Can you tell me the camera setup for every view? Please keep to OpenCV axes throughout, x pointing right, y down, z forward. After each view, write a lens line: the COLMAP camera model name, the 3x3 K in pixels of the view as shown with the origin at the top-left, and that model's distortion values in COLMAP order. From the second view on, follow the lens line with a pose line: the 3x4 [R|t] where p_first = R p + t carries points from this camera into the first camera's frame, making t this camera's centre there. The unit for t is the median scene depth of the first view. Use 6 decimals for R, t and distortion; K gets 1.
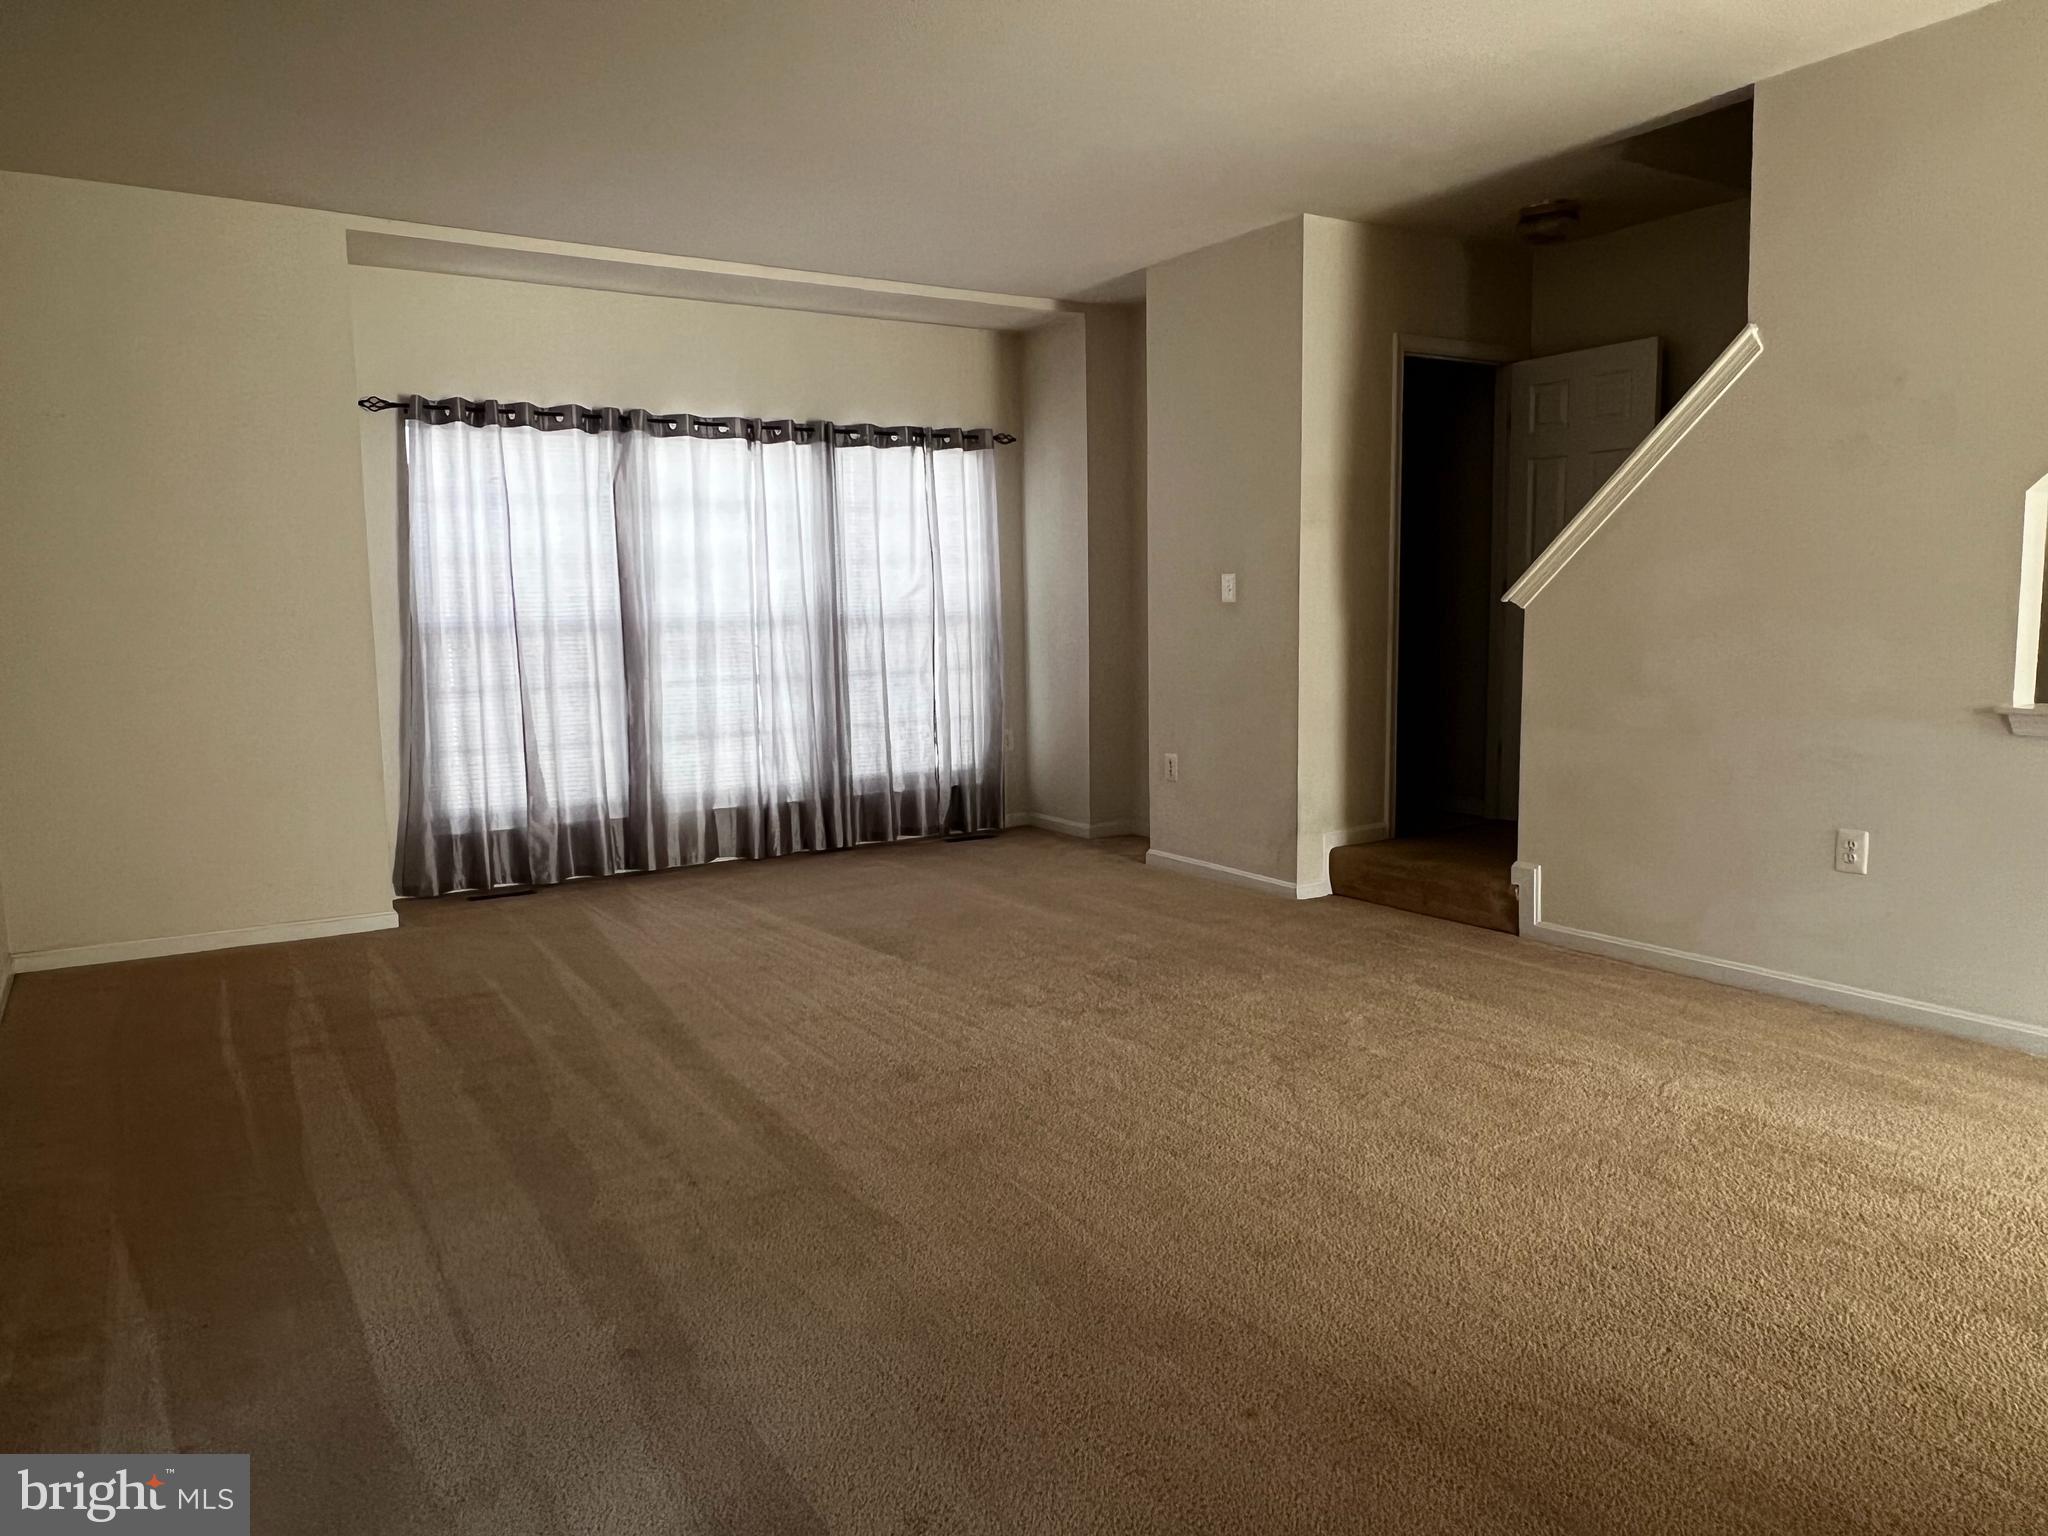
lens RADIAL K [[1383.4, 0, 1045.6], [0, 1383.4, 767.9], [0, 0, 1]] dist [0.000428, -0.000355]
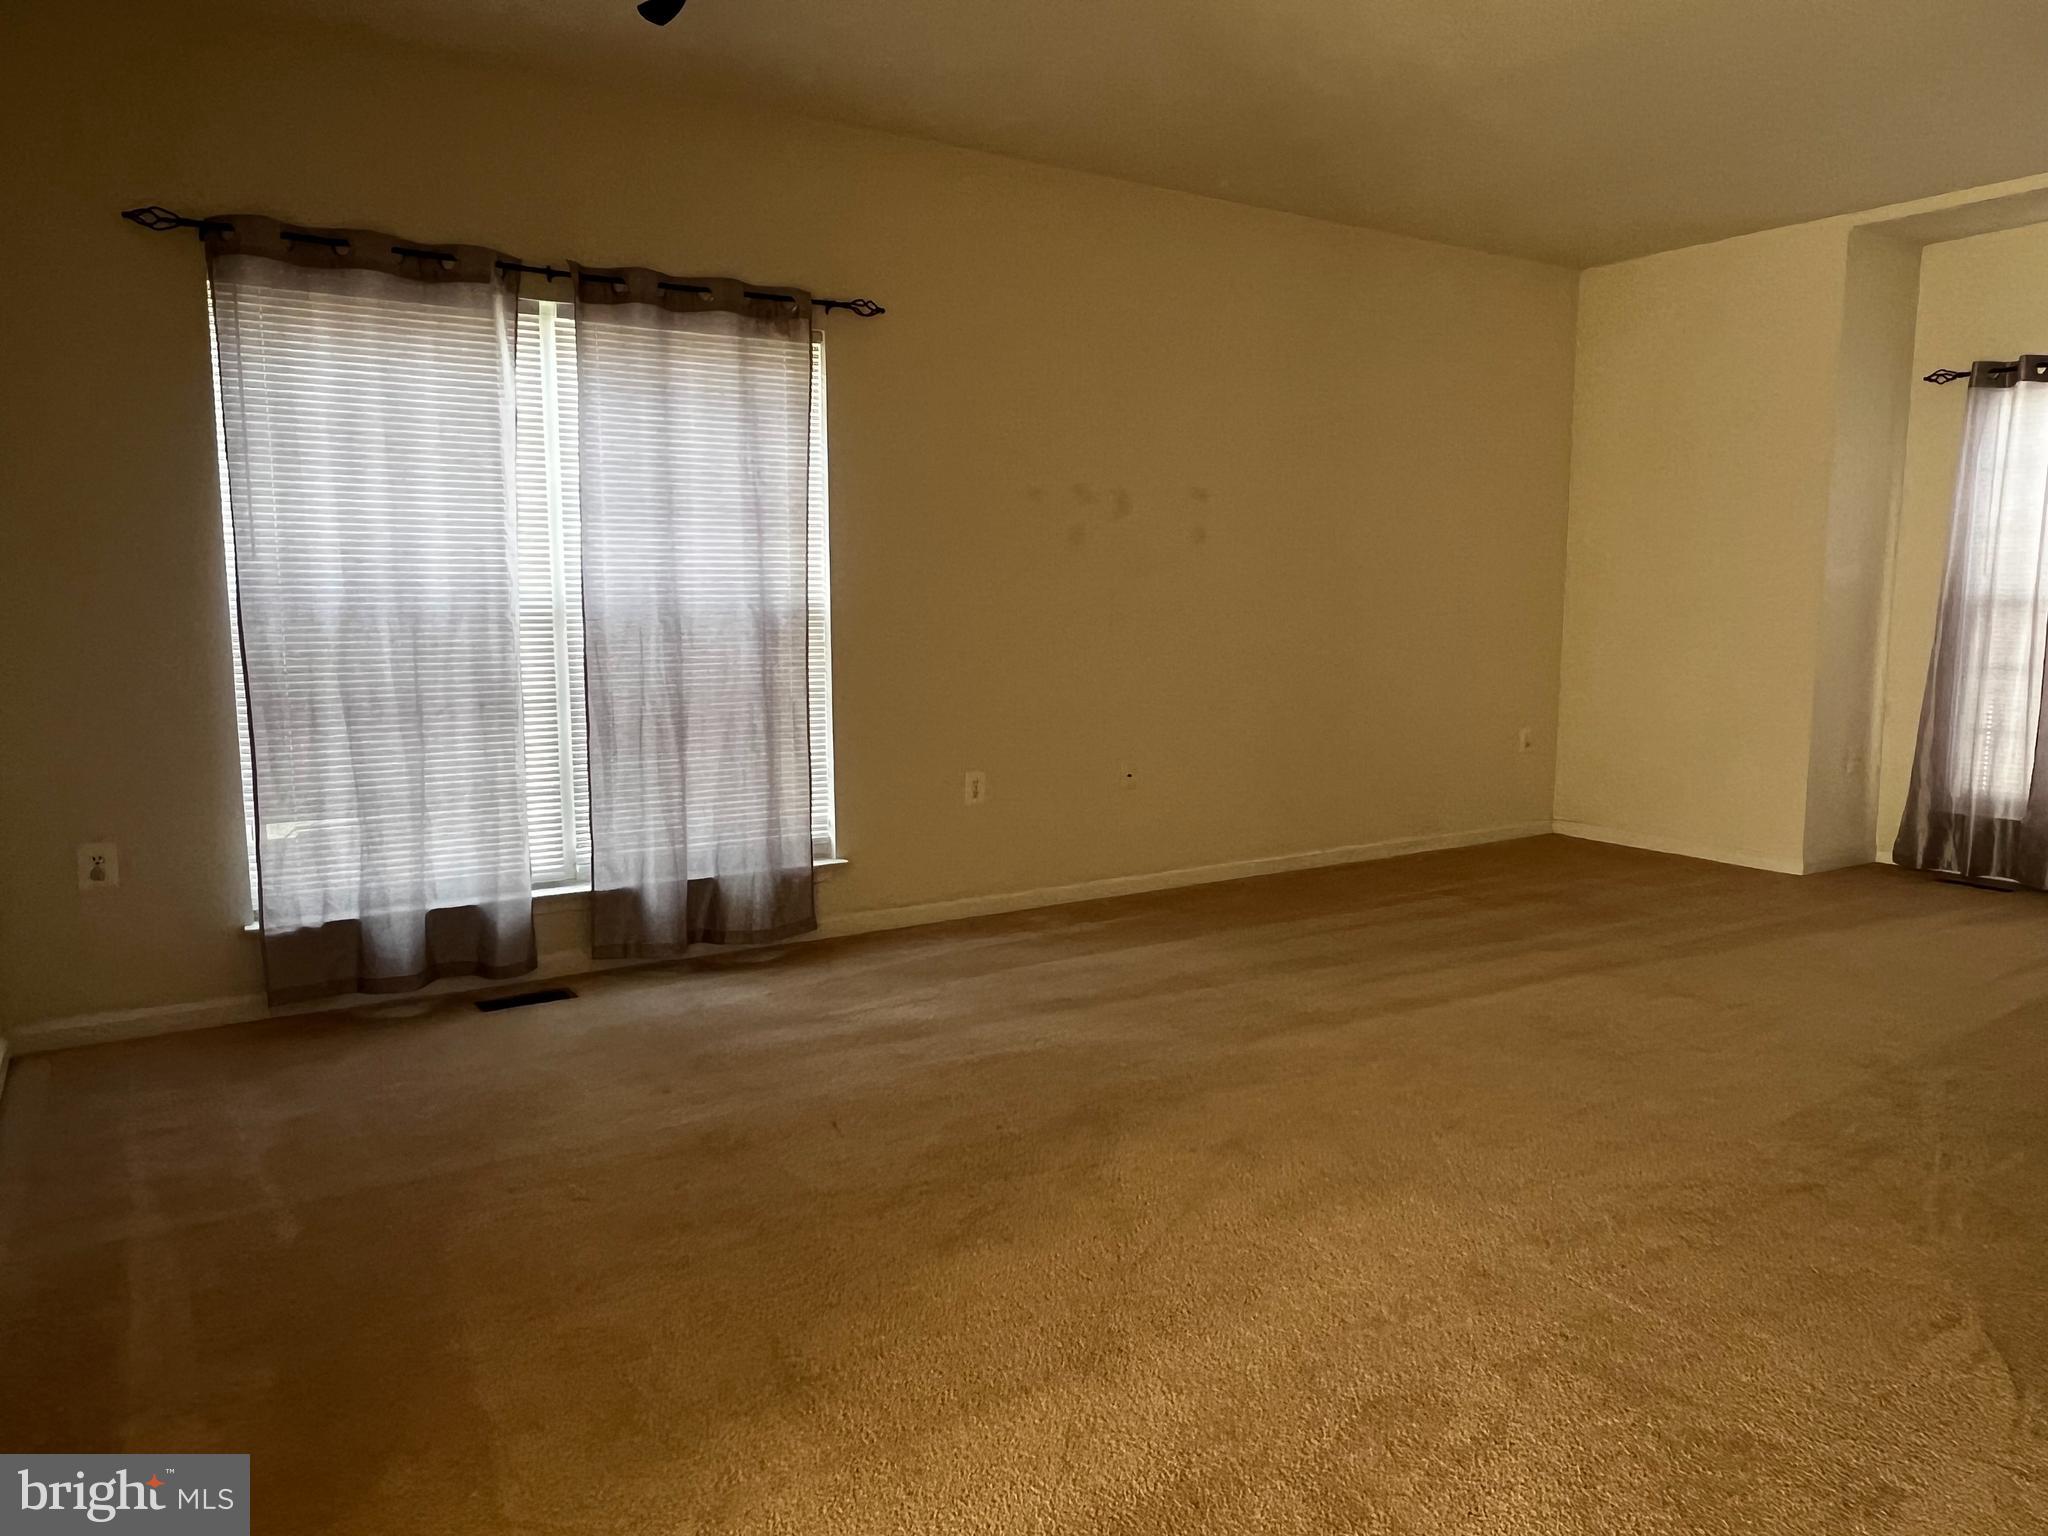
lens RADIAL K [[1399.1, 0, 1010.8], [0, 1399.1, 785.5], [0, 0, 1]] dist [-0.003552, -0.004315]
pose [[-0.003683, 0.148884, -0.988848, 0.514857], [-0.117567, 0.981932, 0.148280, -0.037240], [0.993058, 0.116802, 0.013887, 0.311939]]
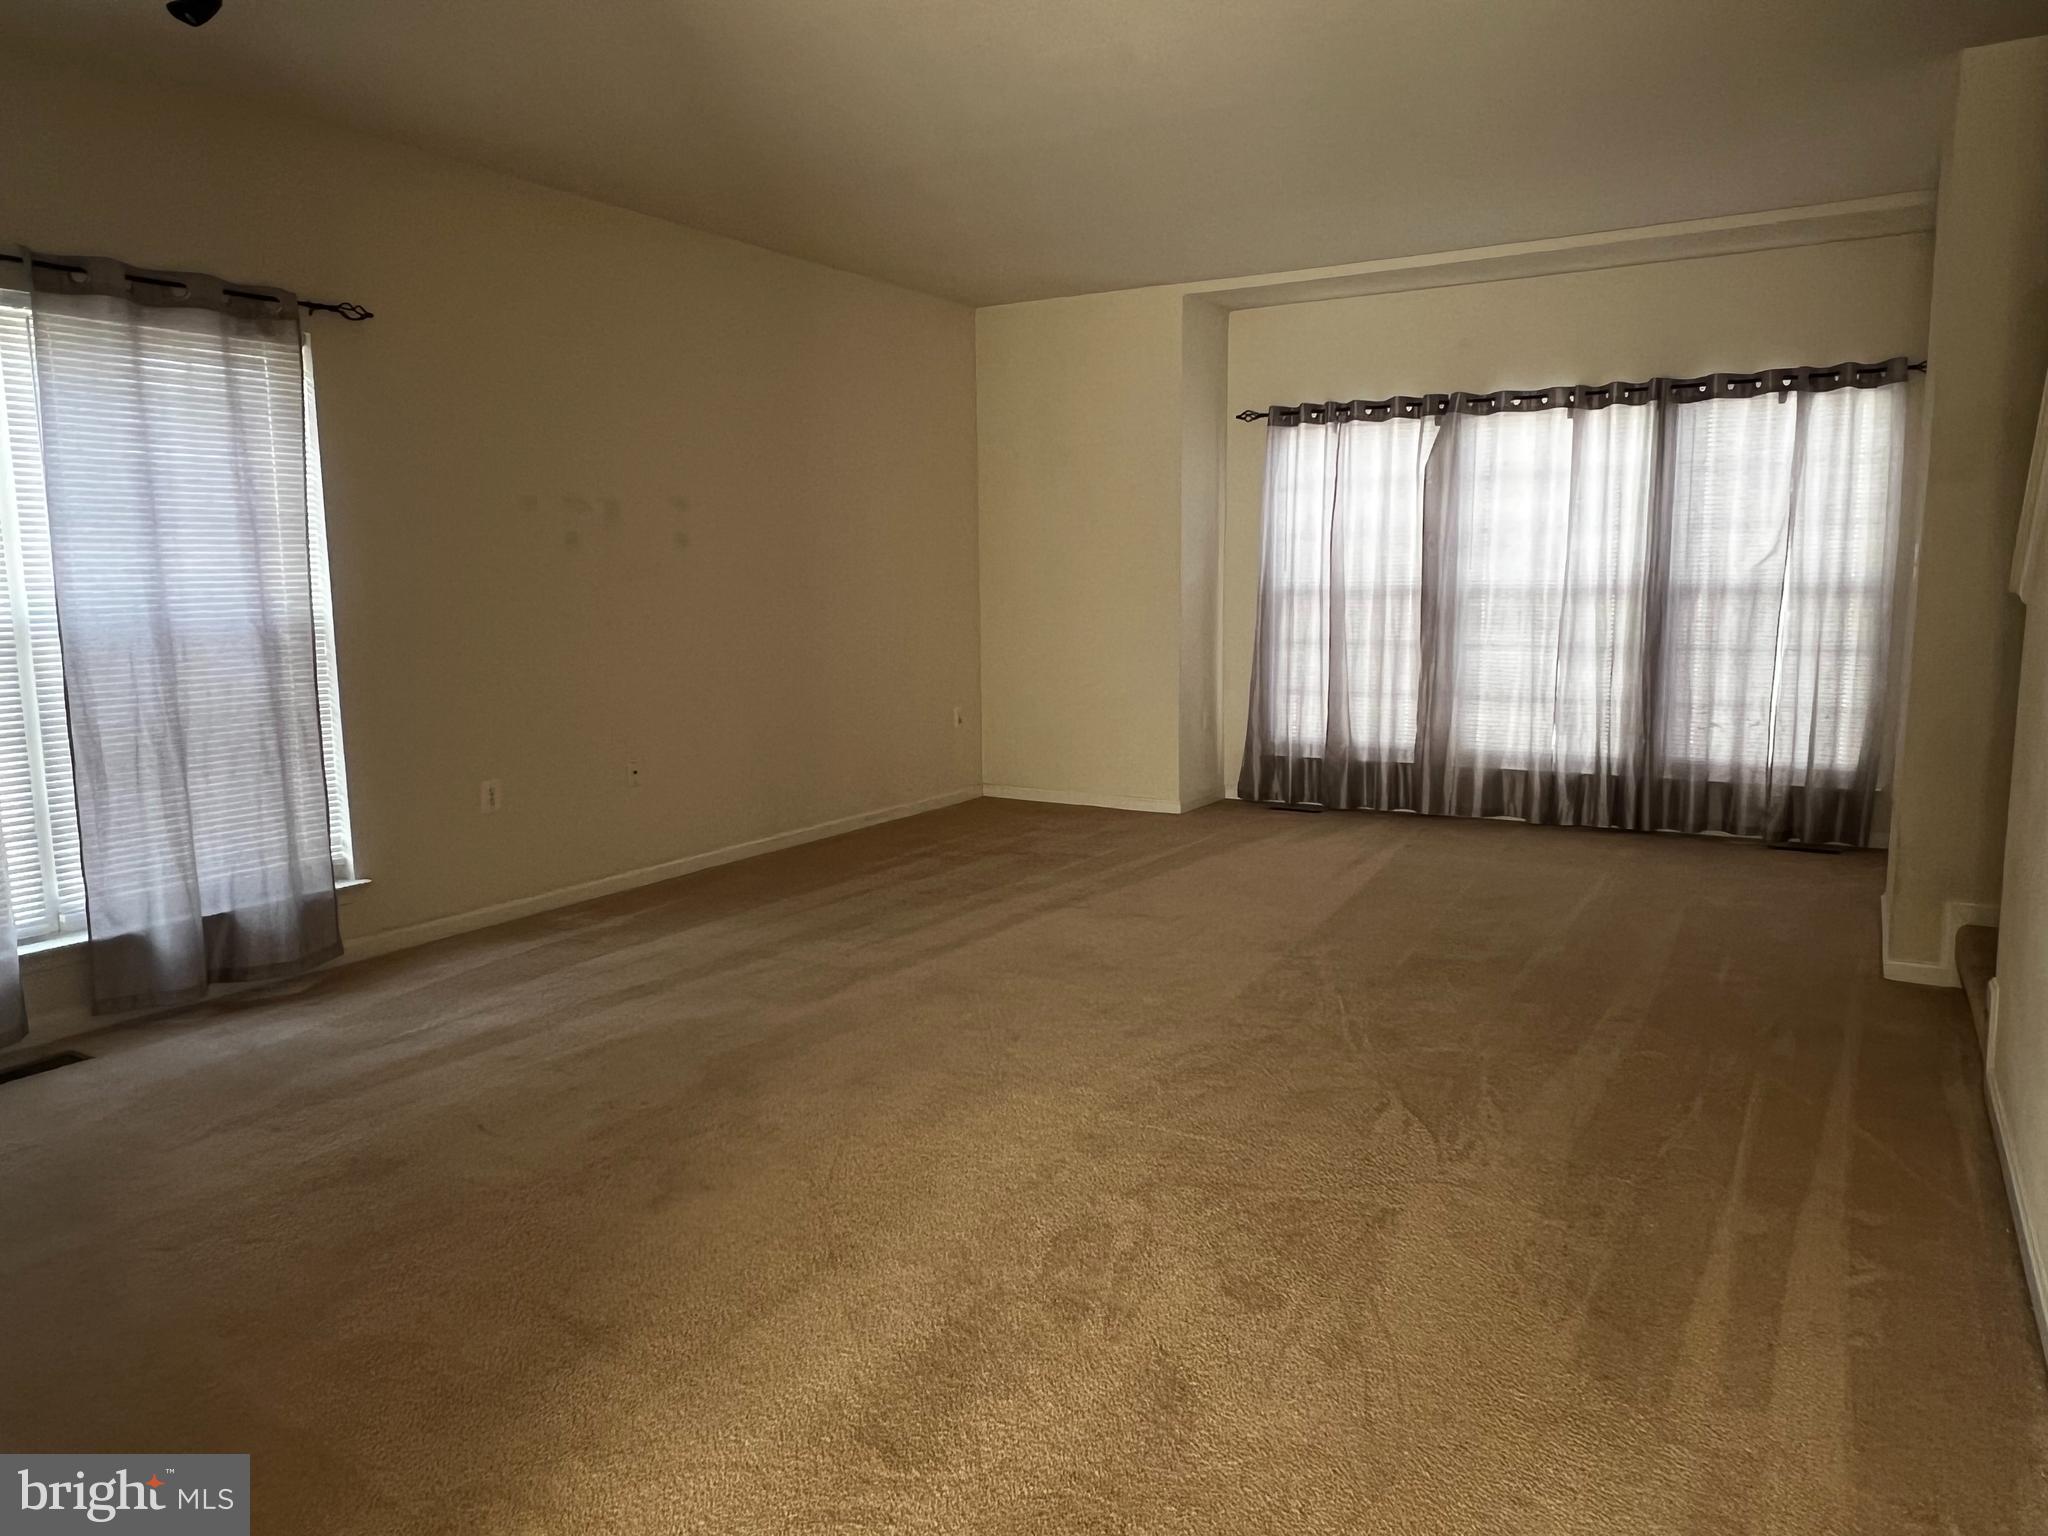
lens RADIAL K [[1404.2, 0, 1019.4], [0, 1404.2, 769.8], [0, 0, 1]] dist [-0.011031, -0.005174]
pose [[0.442731, 0.133327, -0.886687, 0.566670], [-0.101856, 0.989961, 0.097998, -0.038617], [0.890851, 0.046927, 0.451866, 0.209691]]
